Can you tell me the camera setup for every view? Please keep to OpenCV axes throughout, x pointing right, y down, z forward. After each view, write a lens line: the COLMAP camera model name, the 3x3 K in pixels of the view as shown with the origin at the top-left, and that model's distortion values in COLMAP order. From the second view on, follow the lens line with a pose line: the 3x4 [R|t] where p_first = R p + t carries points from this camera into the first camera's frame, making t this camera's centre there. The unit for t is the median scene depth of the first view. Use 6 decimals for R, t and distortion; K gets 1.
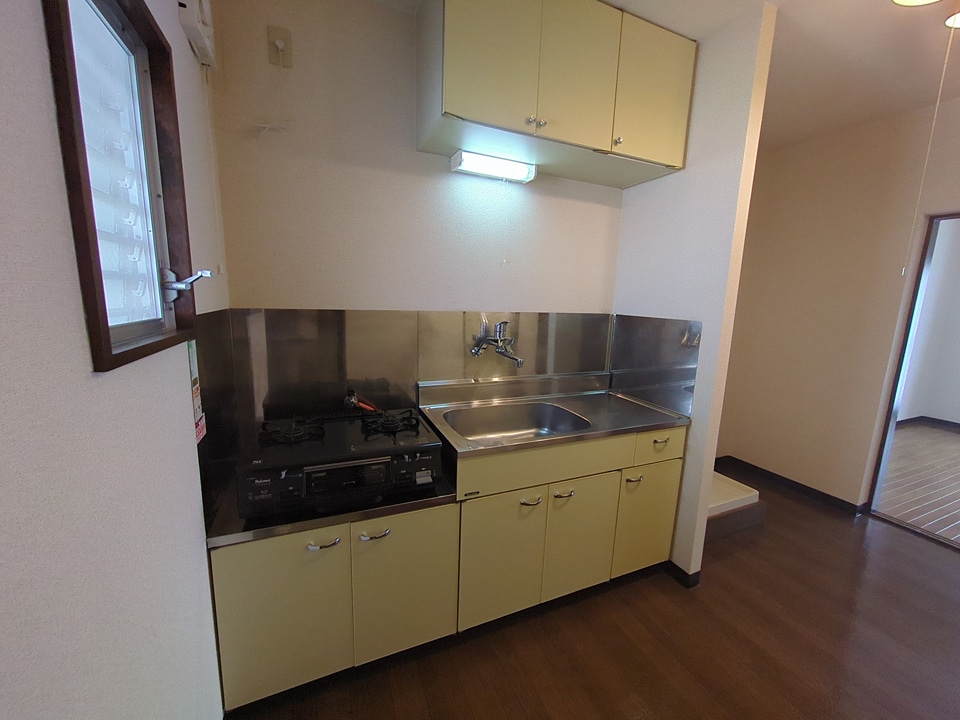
lens RADIAL K [[379.8, 0, 480.0], [0, 379.8, 360.0], [0, 0, 1]] dist [0.008243, 0.000180]
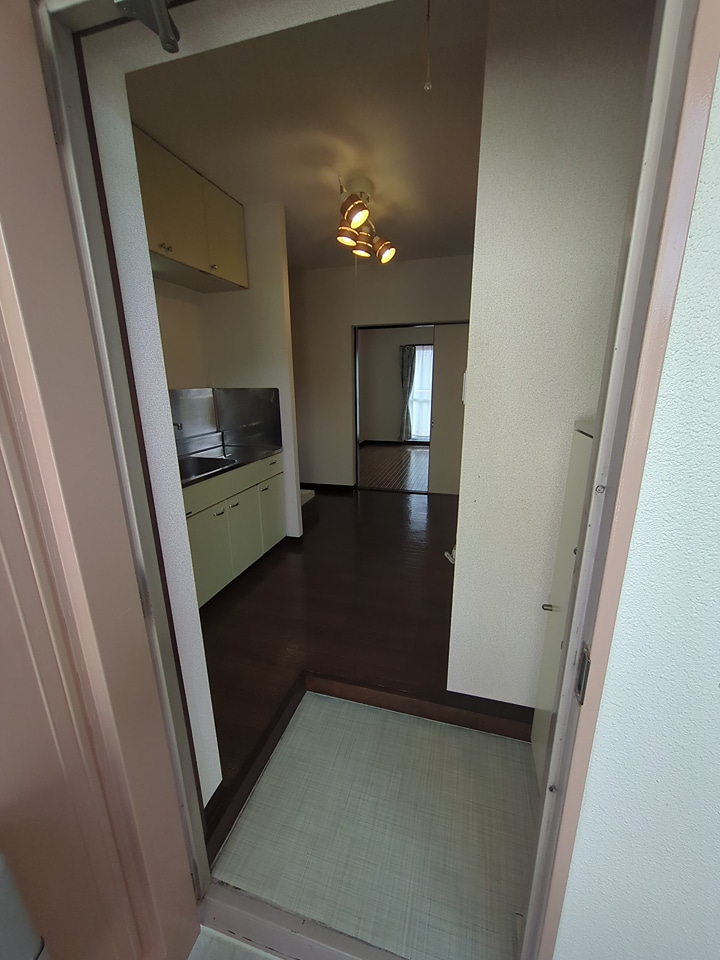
lens RADIAL K [[379.8, 0, 360.0], [0, 379.8, 480.0], [0, 0, 1]] dist [0.008243, 0.000180]
pose [[0.640774, -0.235069, 0.730856, -0.504687], [0.153631, 0.971977, 0.177926, 0.049671], [-0.752201, -0.001728, 0.658932, -0.370034]]
